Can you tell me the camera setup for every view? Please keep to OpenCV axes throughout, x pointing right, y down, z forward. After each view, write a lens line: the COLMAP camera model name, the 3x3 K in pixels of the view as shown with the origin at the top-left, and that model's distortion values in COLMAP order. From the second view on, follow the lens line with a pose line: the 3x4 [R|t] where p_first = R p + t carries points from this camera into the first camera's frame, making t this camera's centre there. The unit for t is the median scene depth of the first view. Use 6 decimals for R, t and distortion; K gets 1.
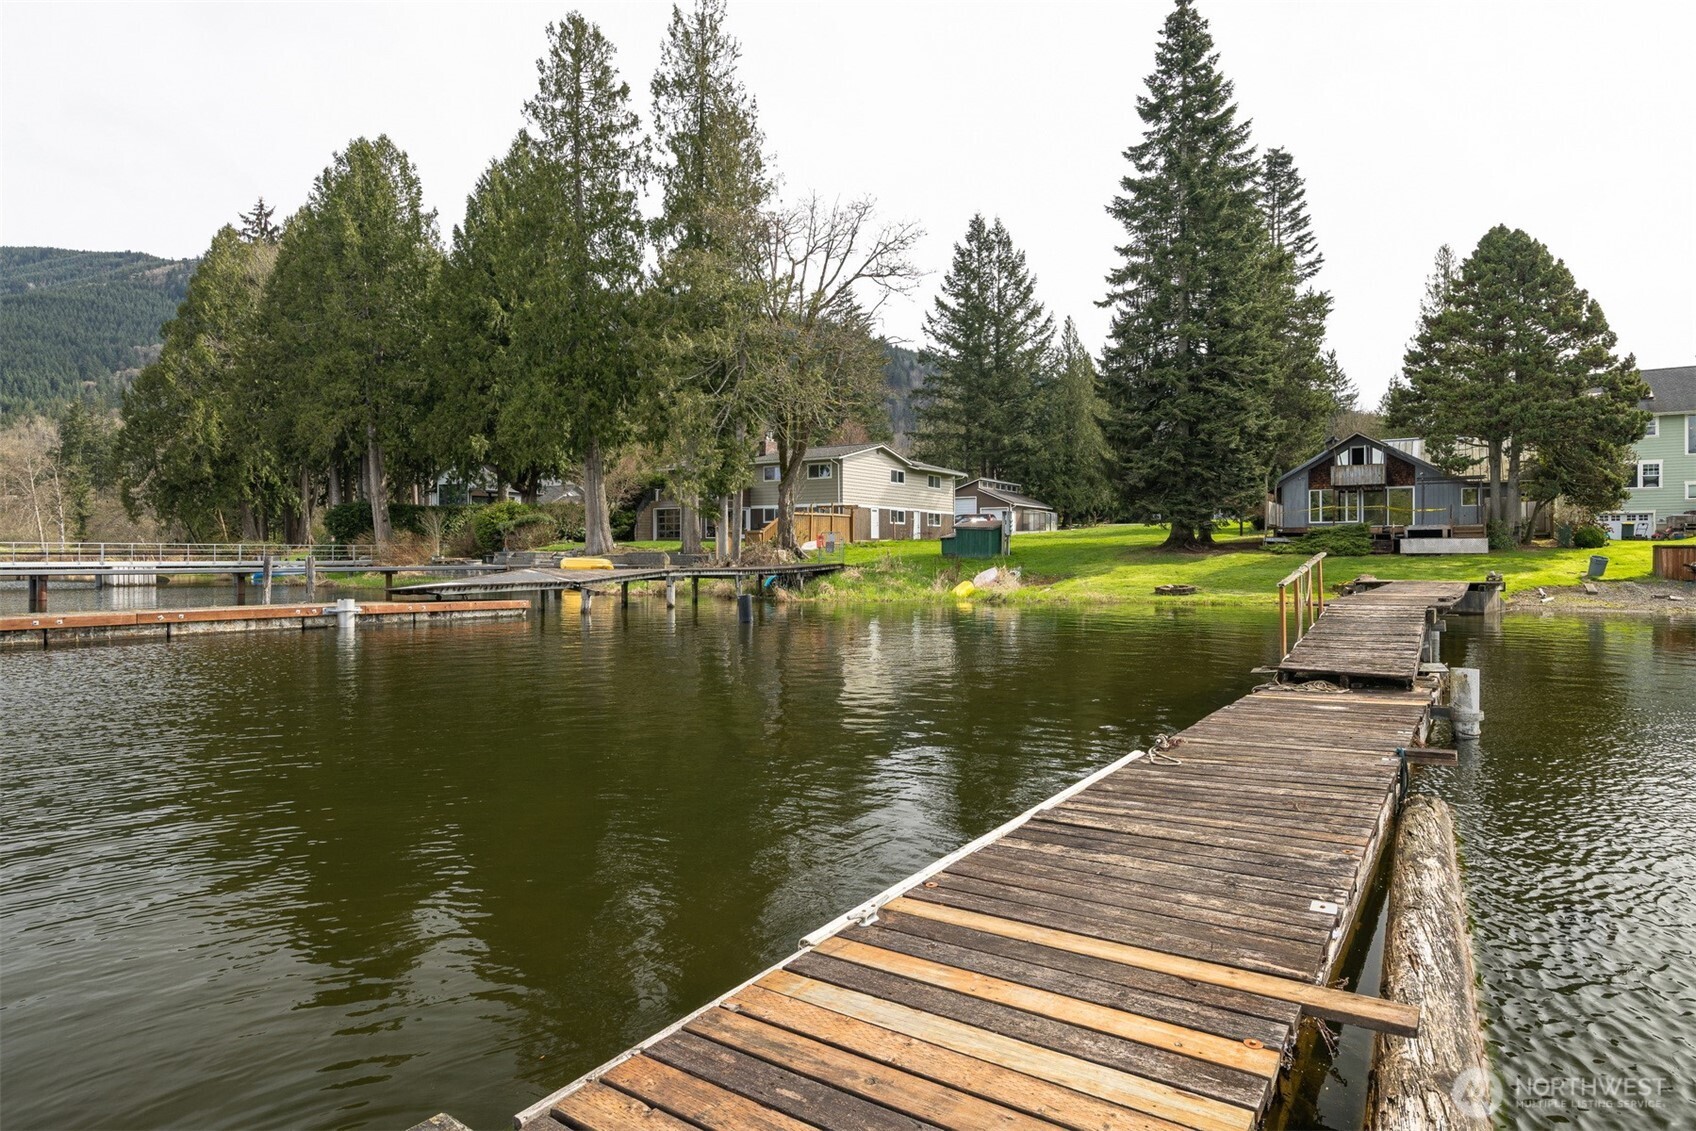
lens RADIAL K [[975.8, 0, 848.0], [0, 975.8, 565.5], [0, 0, 1]] dist [-0.023294, -0.000759]
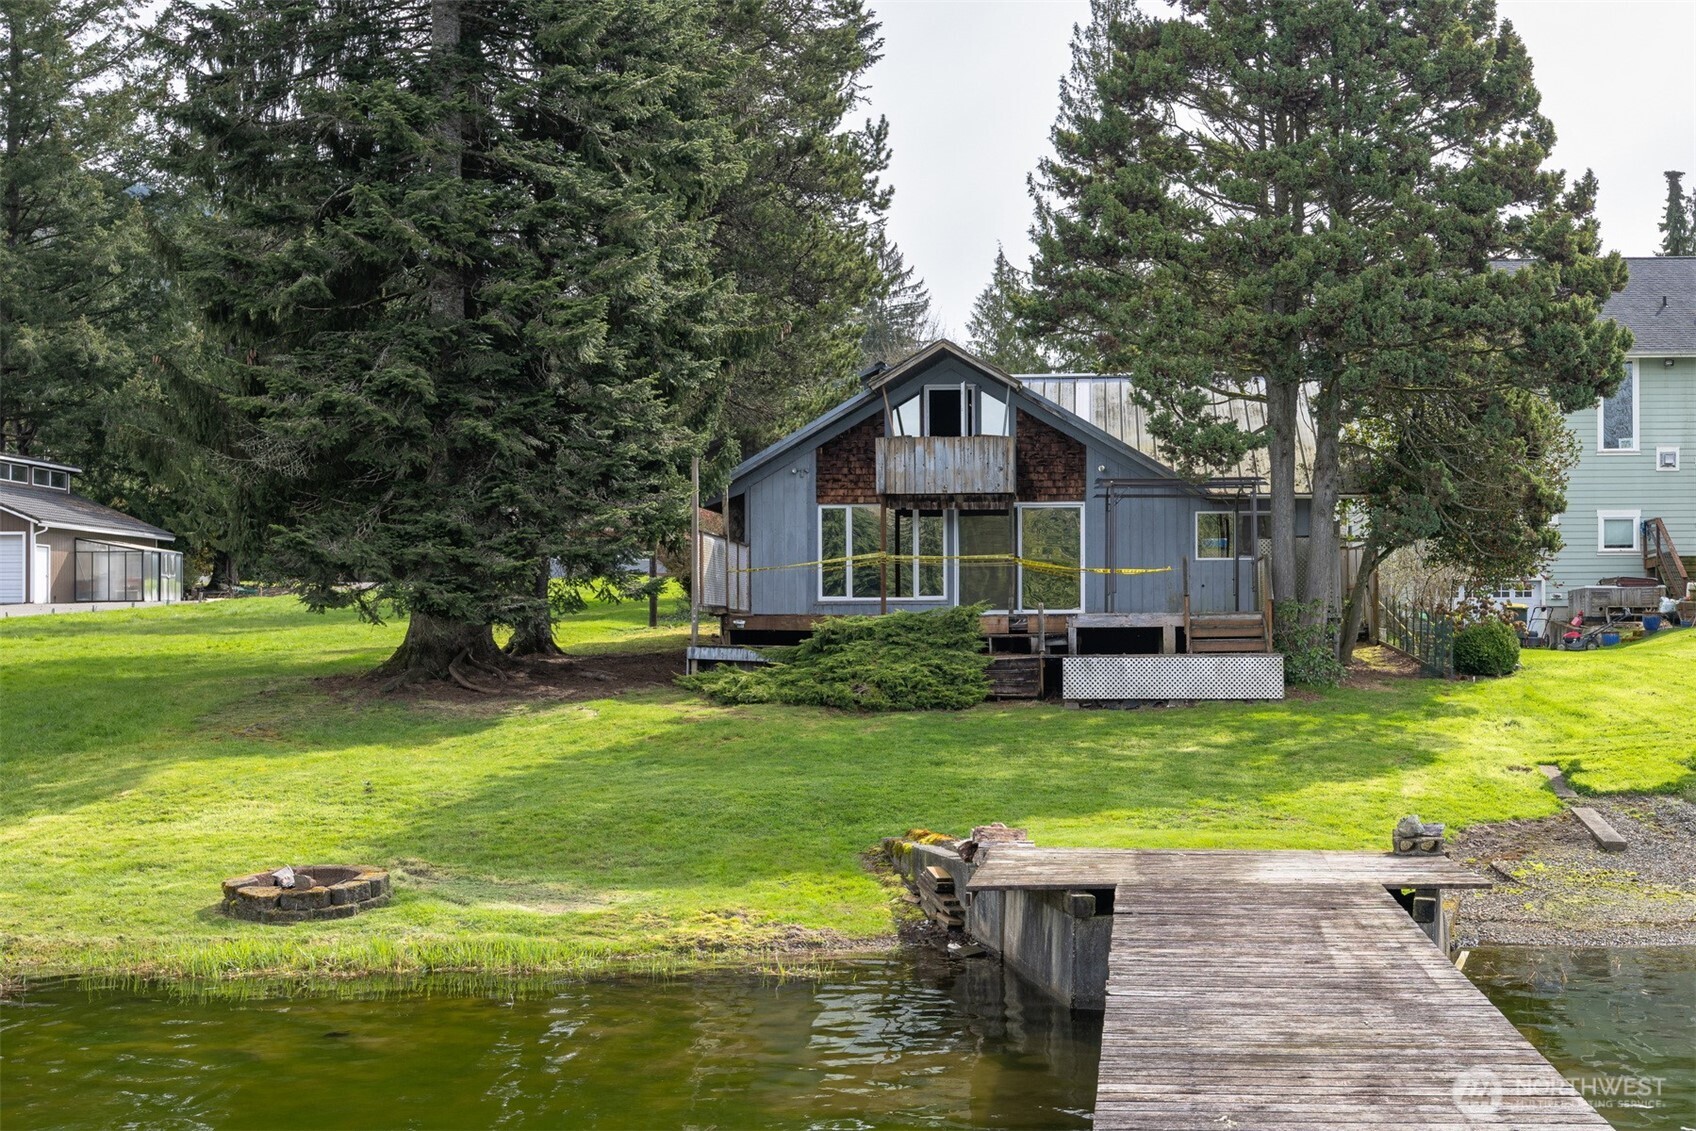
lens RADIAL K [[2382.9, 0, 848.0], [0, 2382.9, 565.5], [0, 0, 1]] dist [-0.159597, -0.009228]
pose [[0.899566, 0.018376, 0.436398, 0.135162], [0.001956, 0.998935, -0.046096, -0.020162], [-0.436781, 0.042321, 0.898572, 0.274928]]
